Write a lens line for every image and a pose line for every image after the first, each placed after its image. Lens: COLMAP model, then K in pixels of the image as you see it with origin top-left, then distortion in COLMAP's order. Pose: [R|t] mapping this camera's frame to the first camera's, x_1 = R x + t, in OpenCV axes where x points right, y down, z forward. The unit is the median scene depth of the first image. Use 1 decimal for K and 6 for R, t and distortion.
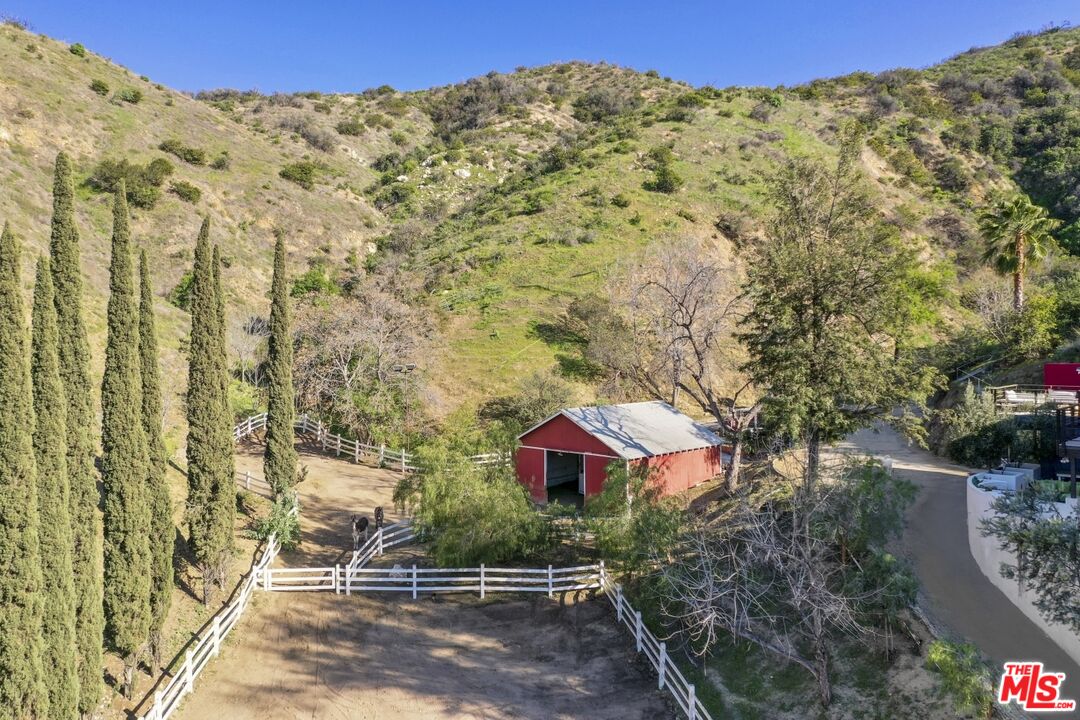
lens RADIAL K [[860.7, 0, 539.1], [0, 860.7, 354.0], [0, 0, 1]] dist [0.011010, -0.000232]
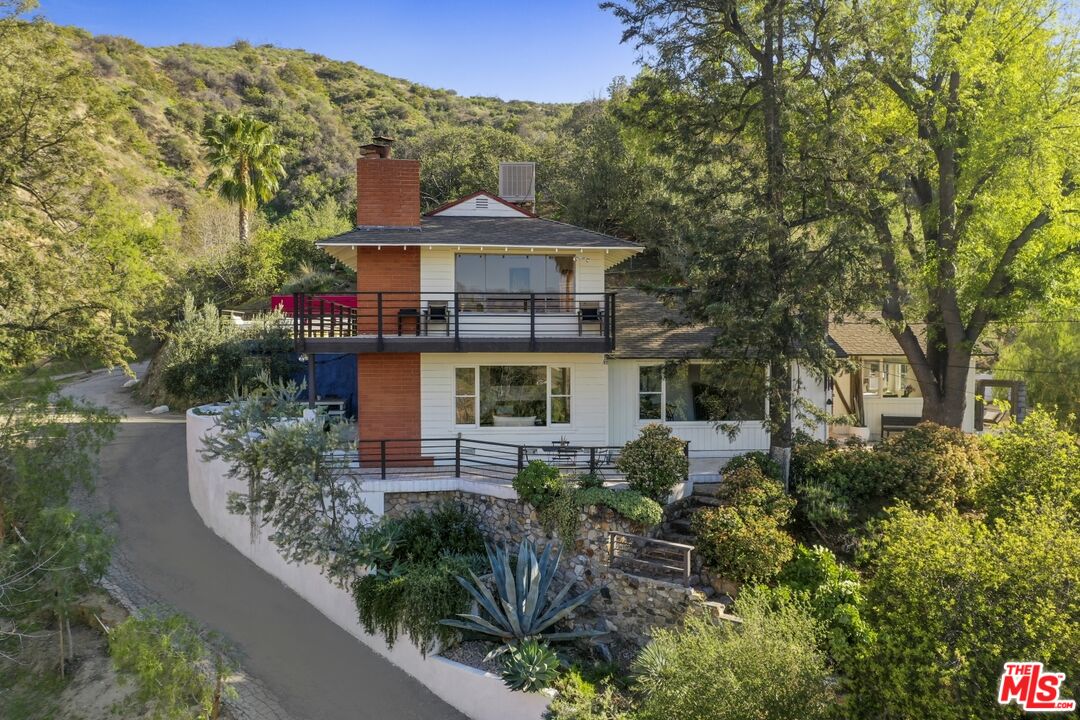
lens RADIAL K [[860.7, 0, 535.0], [0, 860.7, 359.1], [0, 0, 1]] dist [0.011010, -0.000232]
pose [[0.670745, -0.007800, 0.741647, 0.049533], [0.006429, 0.999968, 0.004702, 0.035838], [-0.741661, 0.001614, 0.670773, 0.093587]]
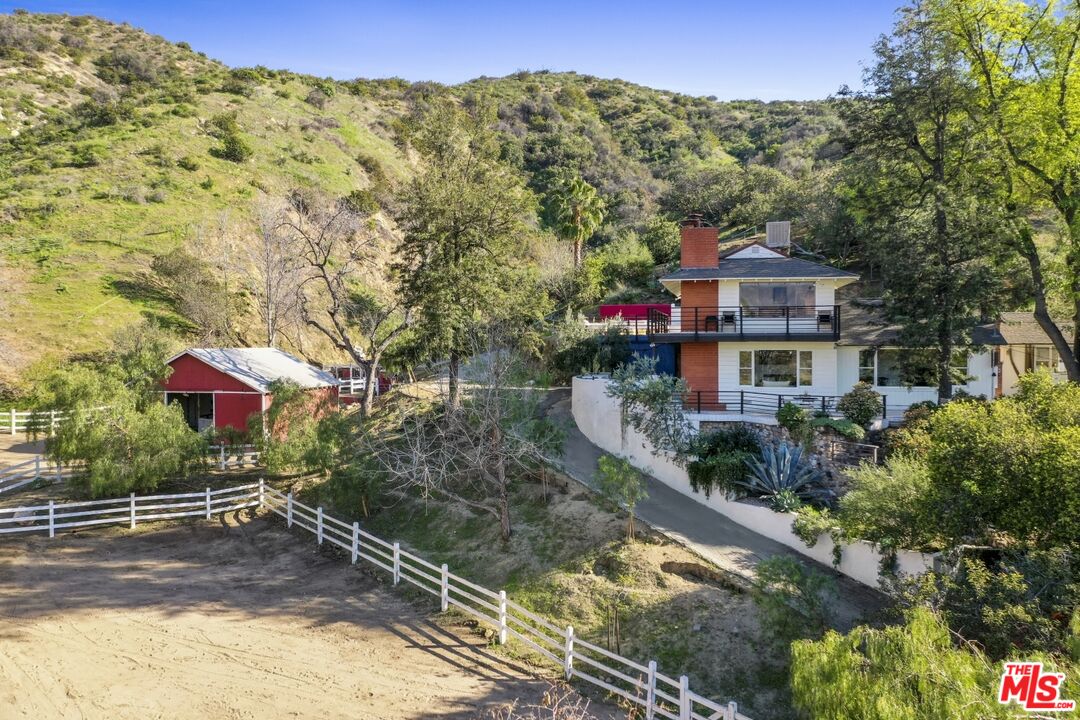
lens RADIAL K [[860.7, 0, 540.4], [0, 860.7, 355.5], [0, 0, 1]] dist [0.011010, -0.000232]
pose [[0.854257, -0.004911, 0.519828, -0.078561], [0.004971, 0.999987, 0.001278, 0.040393], [-0.519827, 0.001492, 0.854270, -0.026629]]
